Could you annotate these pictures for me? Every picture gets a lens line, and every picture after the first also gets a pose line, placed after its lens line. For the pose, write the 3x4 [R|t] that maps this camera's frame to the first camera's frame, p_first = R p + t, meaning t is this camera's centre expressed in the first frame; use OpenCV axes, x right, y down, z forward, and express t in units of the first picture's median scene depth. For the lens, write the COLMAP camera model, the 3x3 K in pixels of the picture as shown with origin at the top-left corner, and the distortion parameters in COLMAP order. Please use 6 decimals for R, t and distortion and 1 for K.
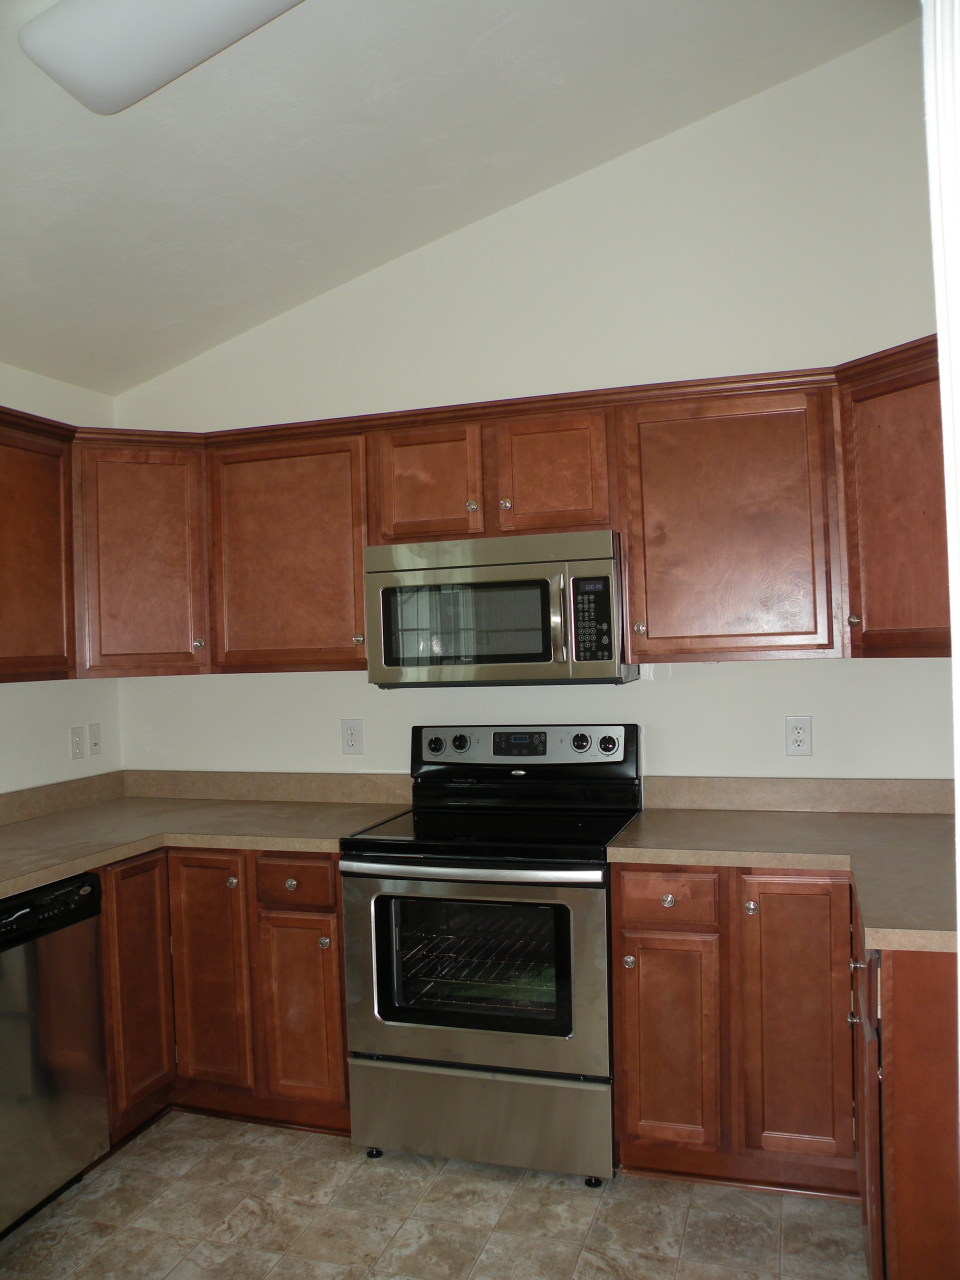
lens RADIAL K [[1033.2, 0, 480.0], [0, 1033.2, 640.0], [0, 0, 1]] dist [-0.153870, 0.124139]
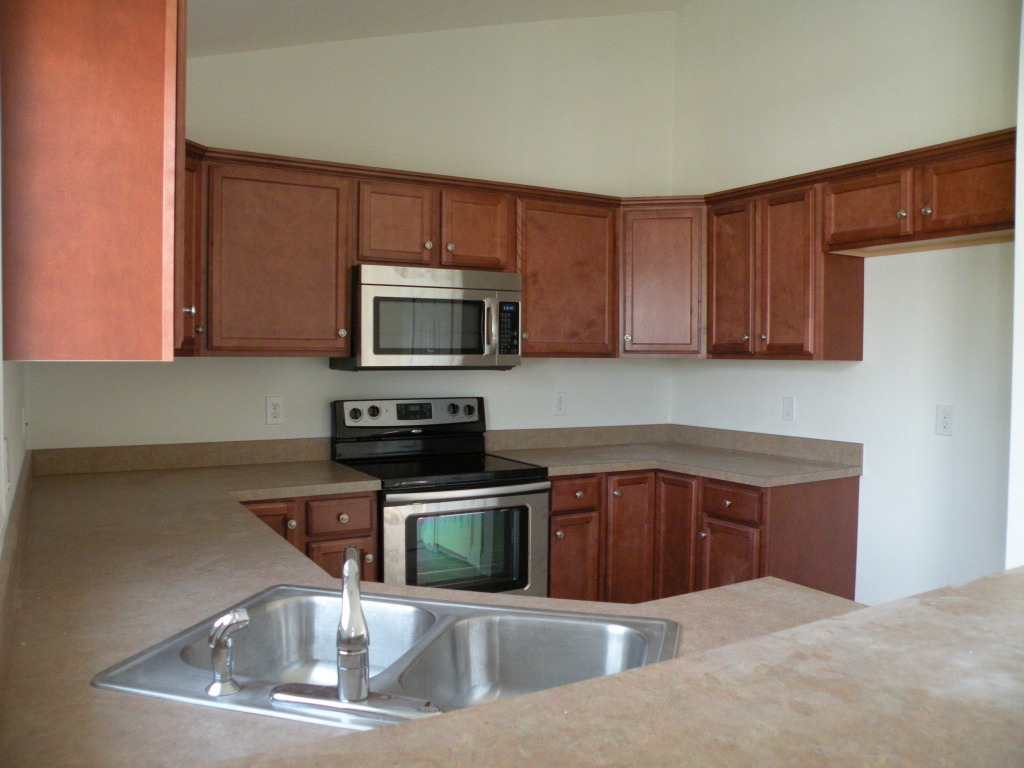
lens RADIAL K [[826.6, 0, 512.0], [0, 826.6, 384.0], [0, 0, 1]] dist [-0.153870, 0.124139]
pose [[0.664368, 0.007518, 0.747368, -0.824746], [-0.032451, 0.999297, 0.018794, 0.040525], [-0.746701, -0.036739, 0.664144, 0.147643]]
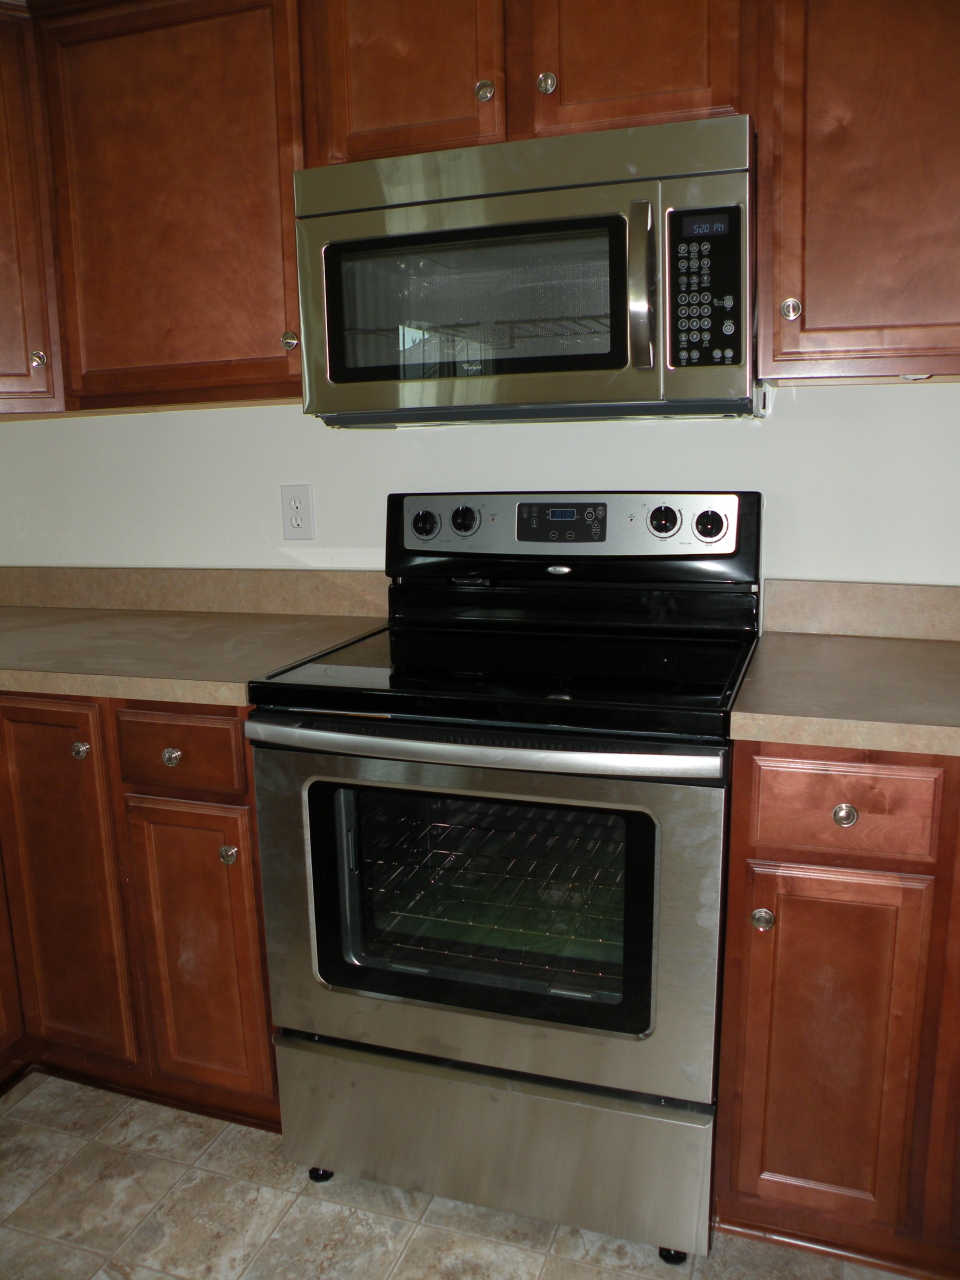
lens RADIAL K [[1033.2, 0, 480.0], [0, 1033.2, 640.0], [0, 0, 1]] dist [-0.153870, 0.124139]
pose [[0.999742, 0.011684, -0.019454, 0.003669], [-0.007723, 0.981273, 0.192465, 0.058597], [0.021338, -0.192265, 0.981111, 0.438734]]
